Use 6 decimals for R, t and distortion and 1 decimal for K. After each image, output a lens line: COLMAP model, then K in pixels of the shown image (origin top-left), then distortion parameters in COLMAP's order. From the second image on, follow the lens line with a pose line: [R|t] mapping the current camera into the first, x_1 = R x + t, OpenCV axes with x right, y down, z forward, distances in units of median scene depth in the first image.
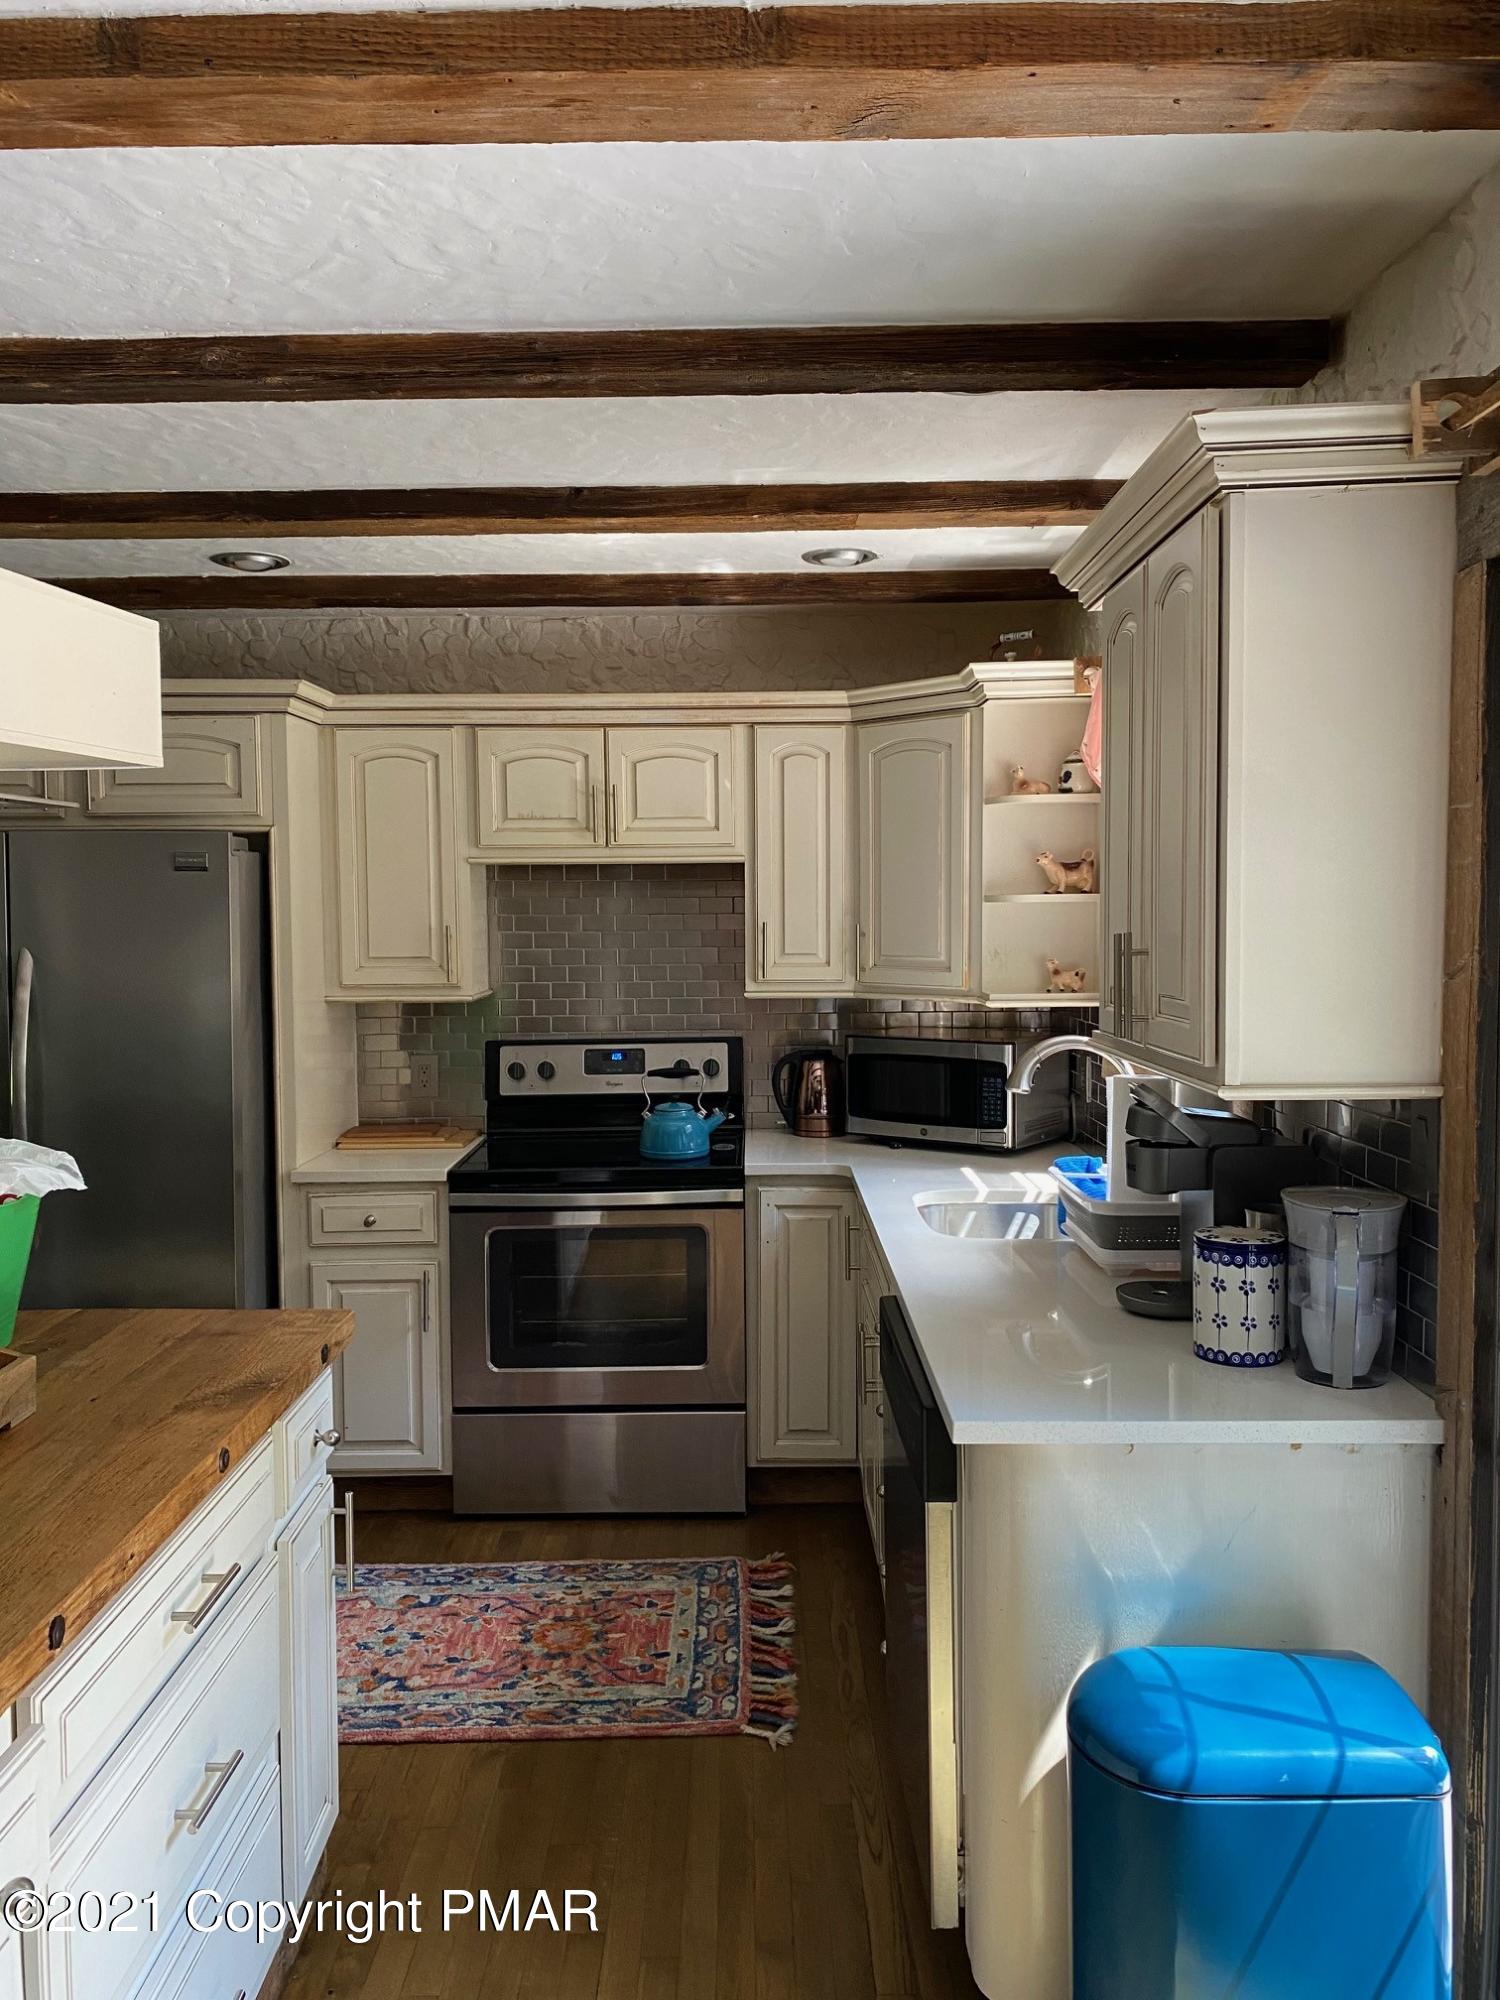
lens RADIAL K [[1511.8, 0, 750.0], [0, 1511.8, 1000.0], [0, 0, 1]] dist [0.015685, 0.001563]
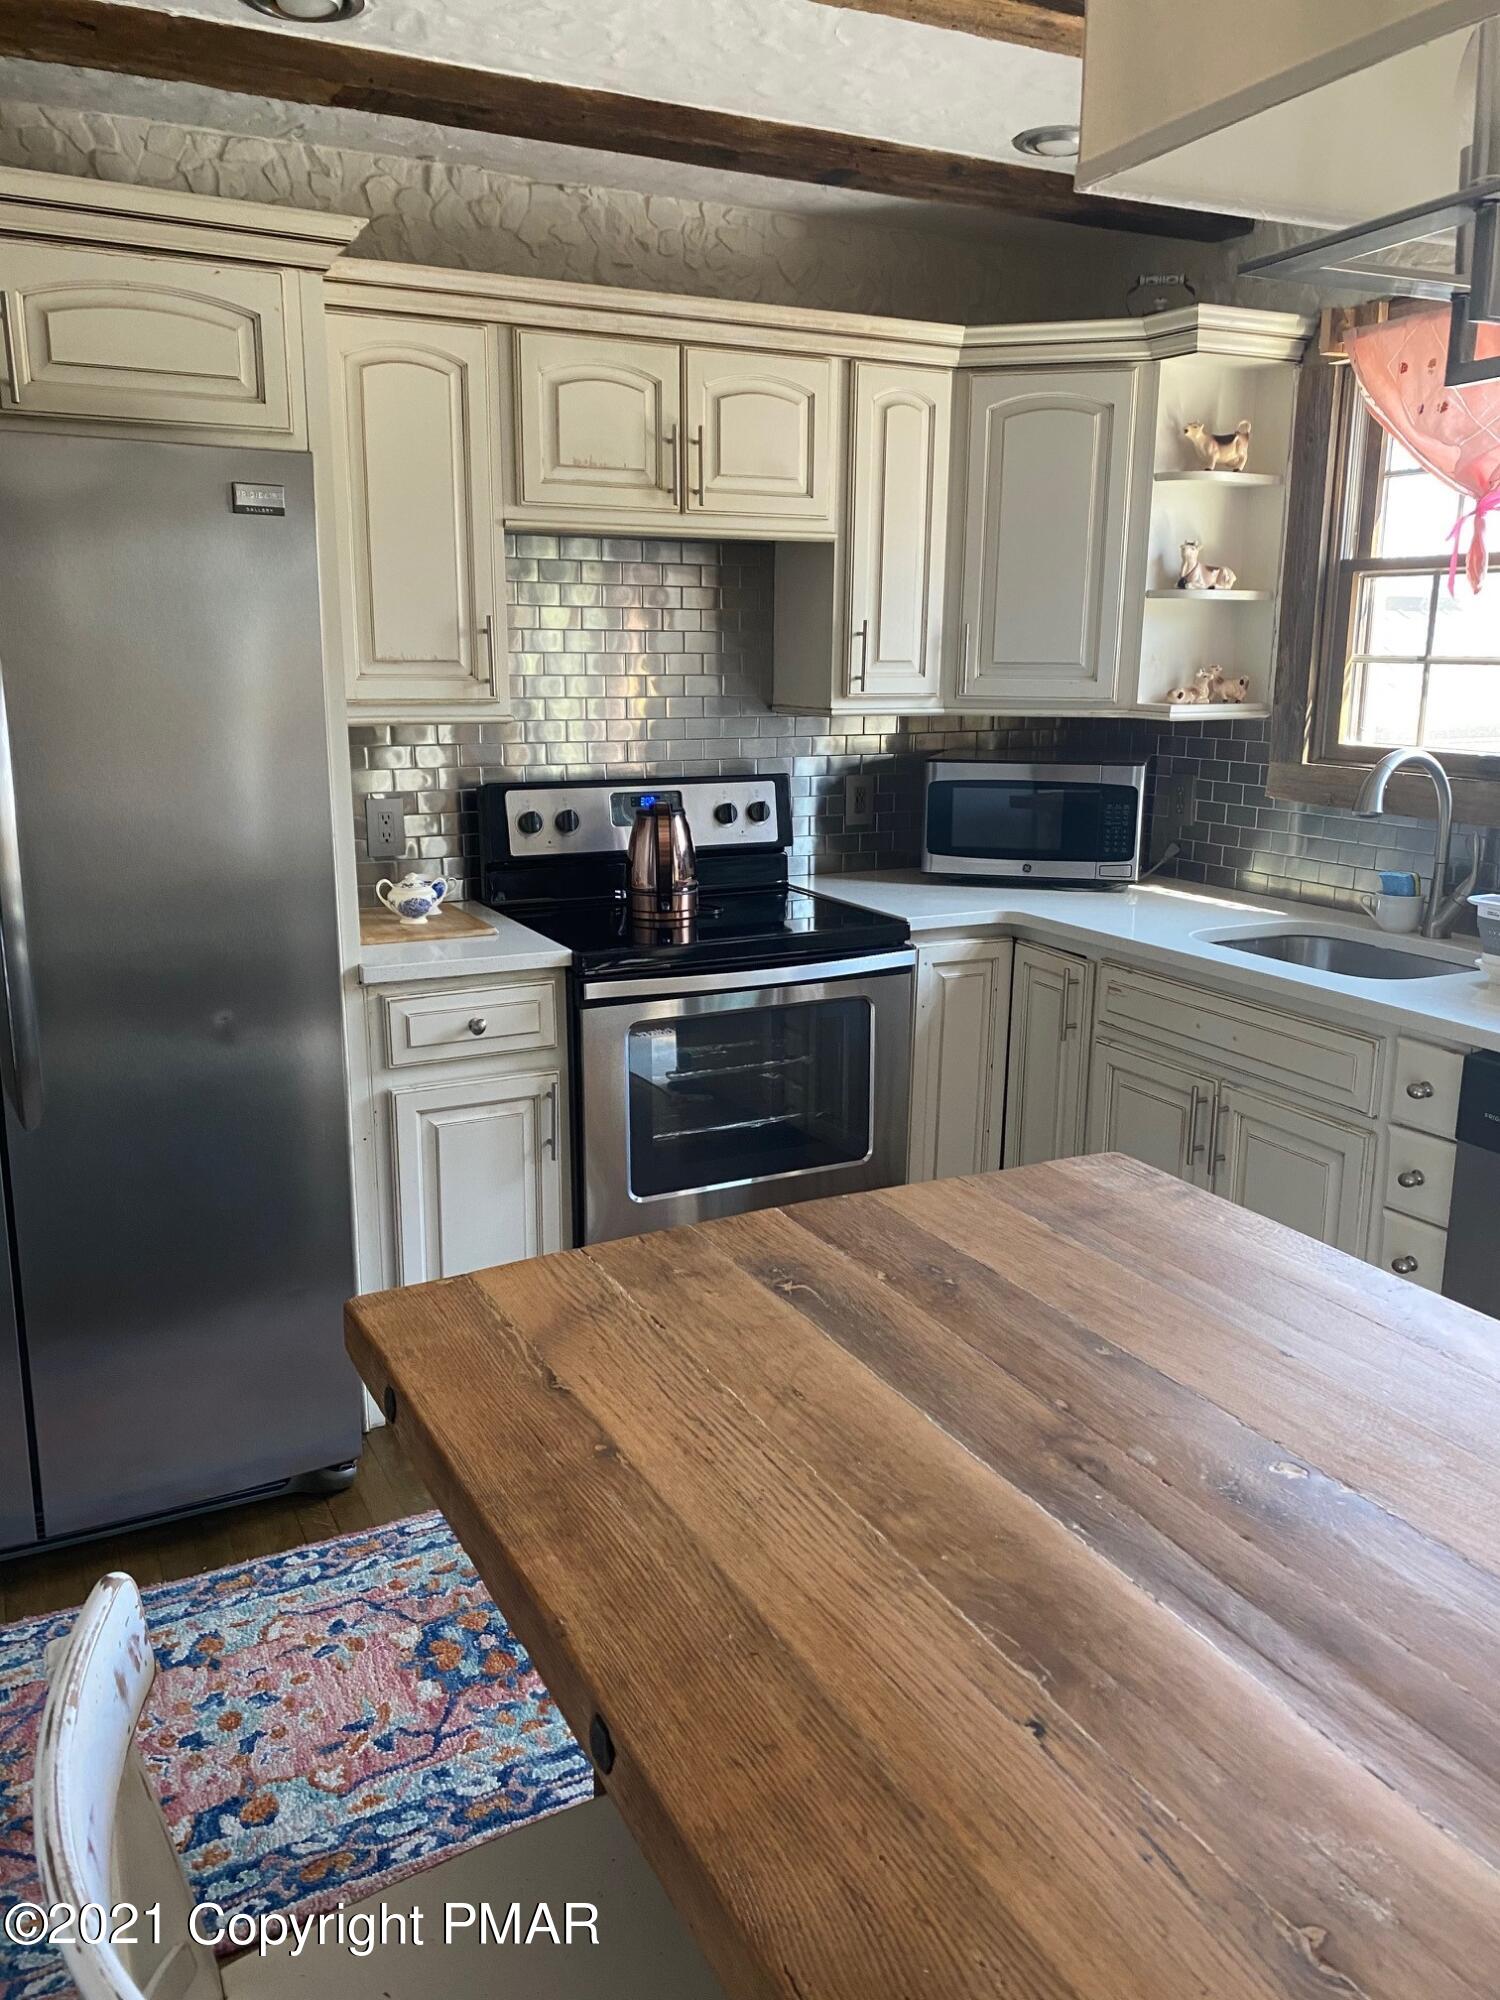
lens RADIAL K [[1560.2, 0, 750.0], [0, 1560.2, 1000.0], [0, 0, 1]] dist [-0.036445, 0.066120]
pose [[0.899529, -0.083288, 0.428847, -0.420353], [0.007536, 0.984470, 0.175392, 0.003054], [-0.436795, -0.154538, 0.886187, 0.257886]]
